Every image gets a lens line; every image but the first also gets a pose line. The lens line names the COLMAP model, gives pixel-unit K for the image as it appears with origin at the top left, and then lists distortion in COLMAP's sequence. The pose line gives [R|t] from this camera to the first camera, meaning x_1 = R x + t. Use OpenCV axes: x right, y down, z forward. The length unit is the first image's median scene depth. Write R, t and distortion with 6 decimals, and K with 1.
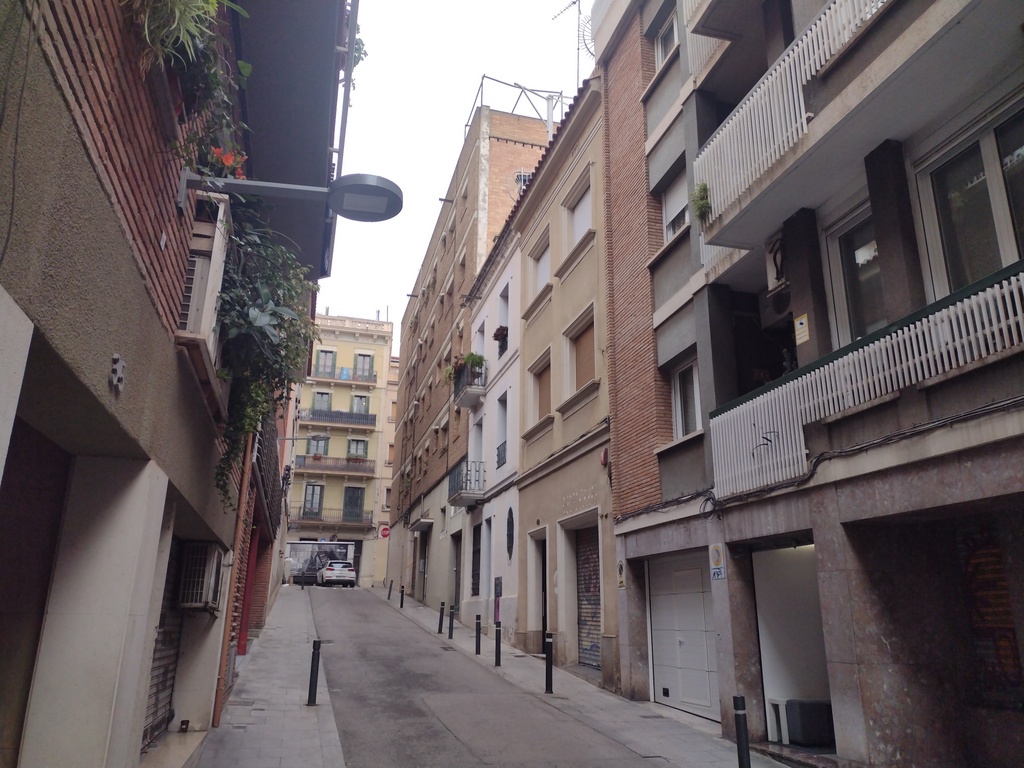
lens RADIAL K [[756.3, 0, 512.0], [0, 756.3, 384.0], [0, 0, 1]] dist [0.073436, -0.002174]
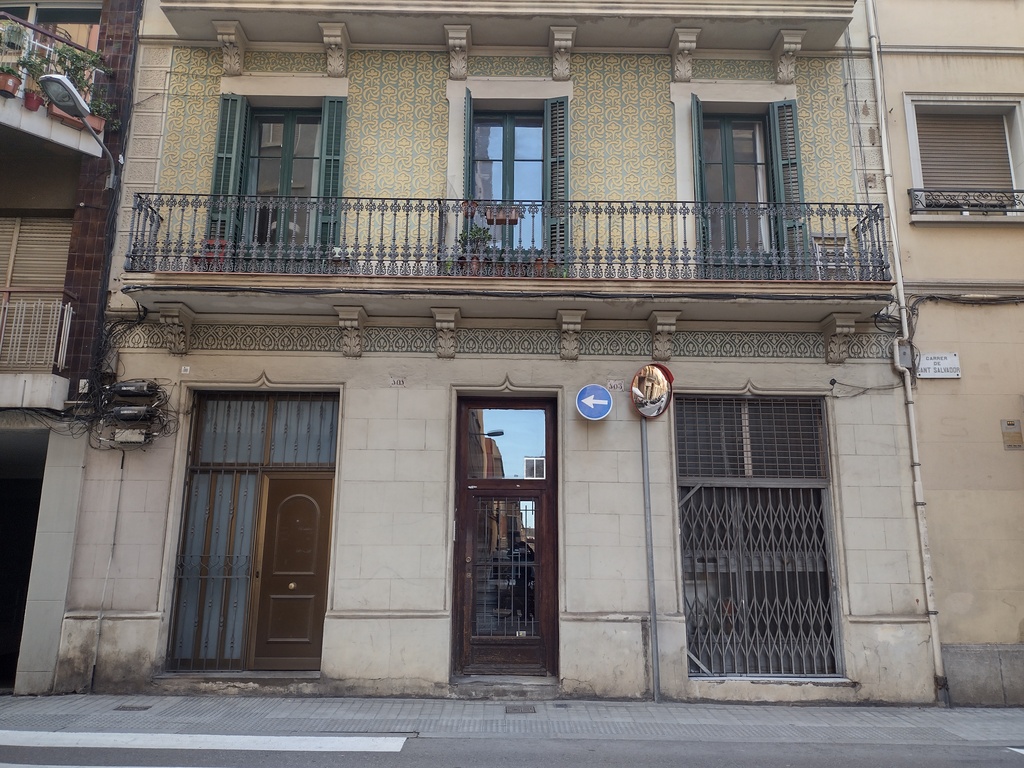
lens RADIAL K [[756.3, 0, 512.0], [0, 756.3, 384.0], [0, 0, 1]] dist [0.073436, -0.002174]
pose [[0.964010, -0.057952, -0.259472, -0.213089], [0.079867, 0.994001, 0.074725, 0.181474], [0.253585, -0.092759, 0.962855, 0.805993]]
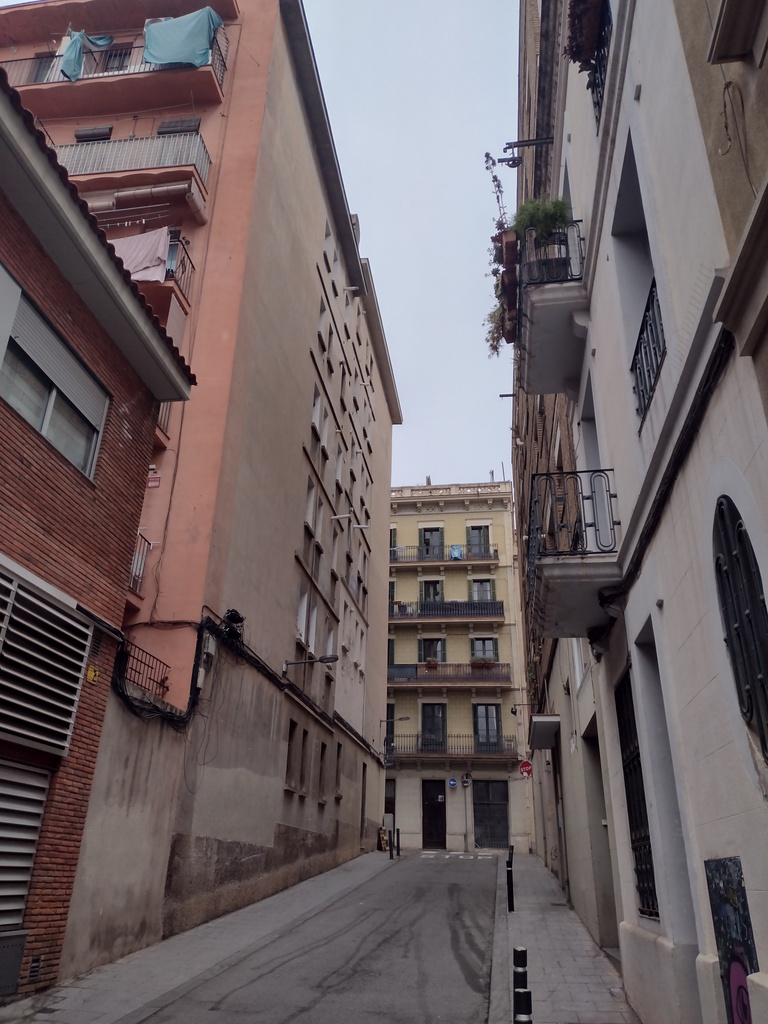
lens RADIAL K [[756.3, 0, 384.0], [0, 756.3, 512.0], [0, 0, 1]] dist [0.073436, -0.002174]
pose [[0.917396, -0.162884, -0.363117, -0.003497], [0.107327, 0.979861, -0.168382, 0.067640], [0.383231, 0.115501, 0.916403, 0.273007]]
